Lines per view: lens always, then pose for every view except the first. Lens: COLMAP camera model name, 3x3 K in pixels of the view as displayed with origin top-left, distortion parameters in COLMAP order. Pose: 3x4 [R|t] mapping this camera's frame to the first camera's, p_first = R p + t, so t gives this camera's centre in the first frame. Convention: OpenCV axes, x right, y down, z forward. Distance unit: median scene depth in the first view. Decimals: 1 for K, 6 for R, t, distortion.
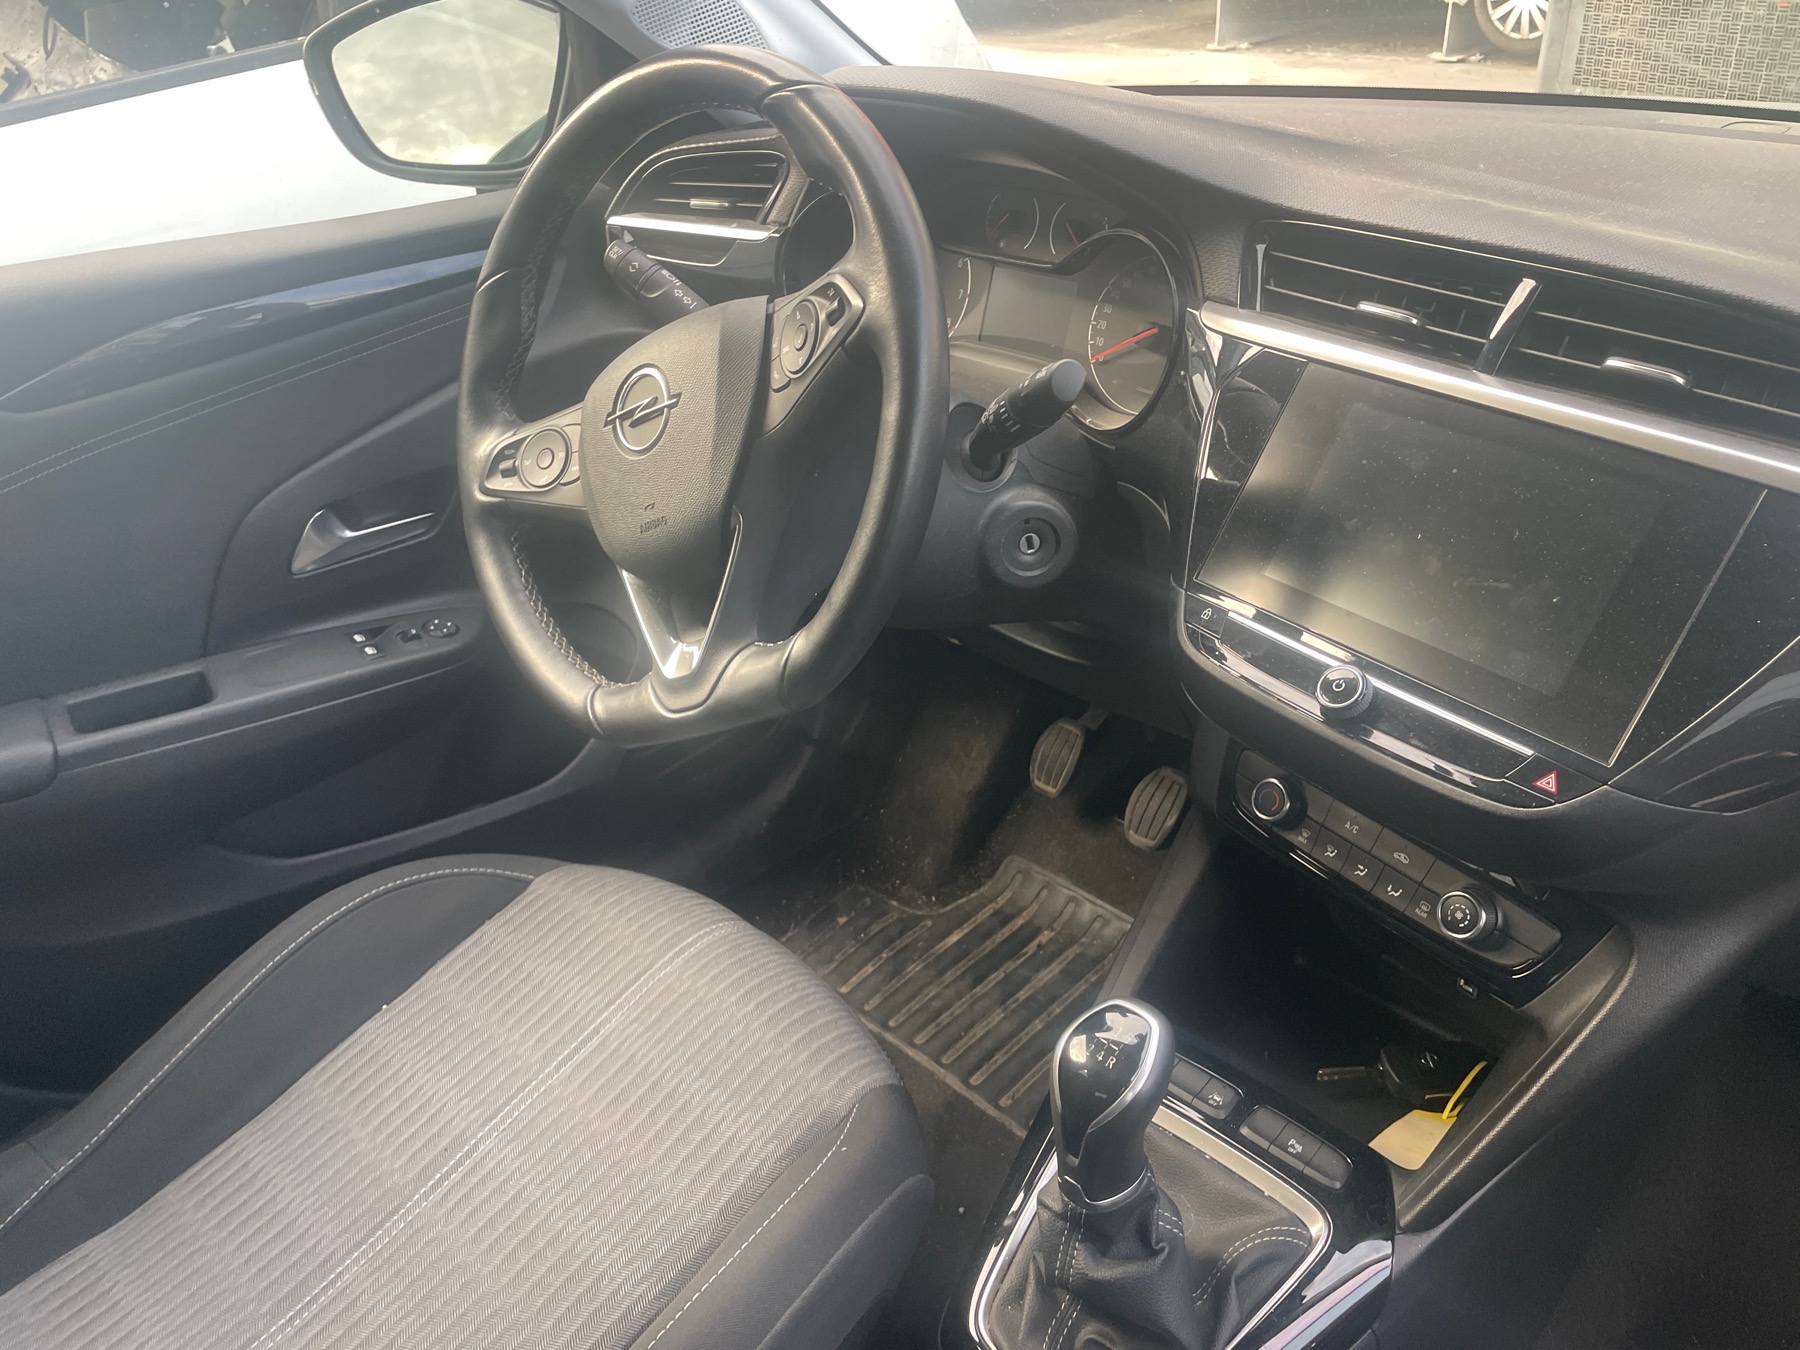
lens RADIAL K [[1360.8, 0, 896.9], [0, 1360.8, 682.1], [0, 0, 1]] dist [0.062782, -0.081298]
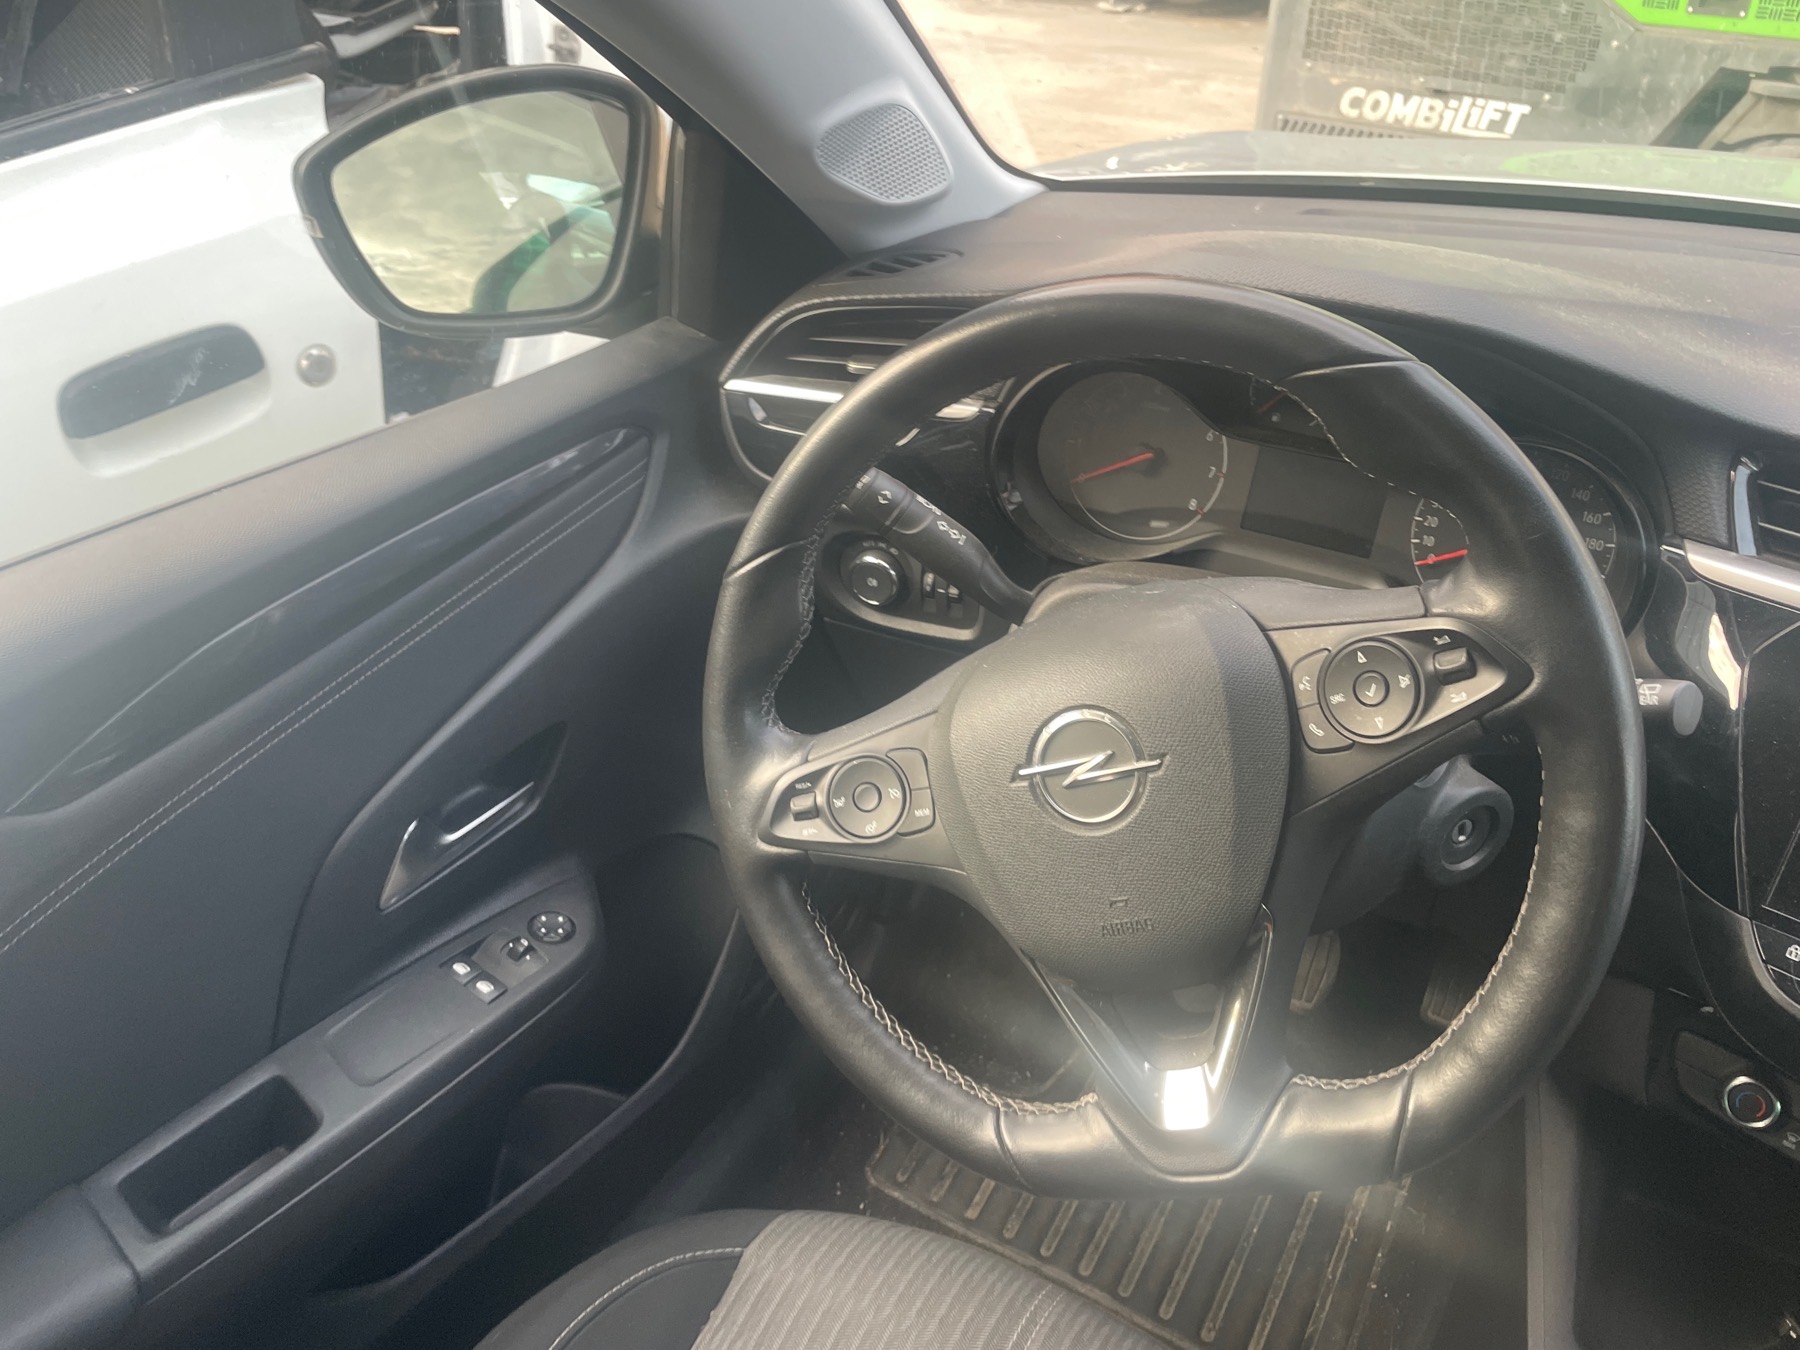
lens RADIAL K [[1360.8, 0, 901.9], [0, 1360.8, 673.8], [0, 0, 1]] dist [0.062782, -0.081298]
pose [[0.969121, -0.099433, 0.225650, -0.334511], [0.090796, 0.994694, 0.048366, -0.221157], [-0.229262, -0.026384, 0.973007, 0.238064]]
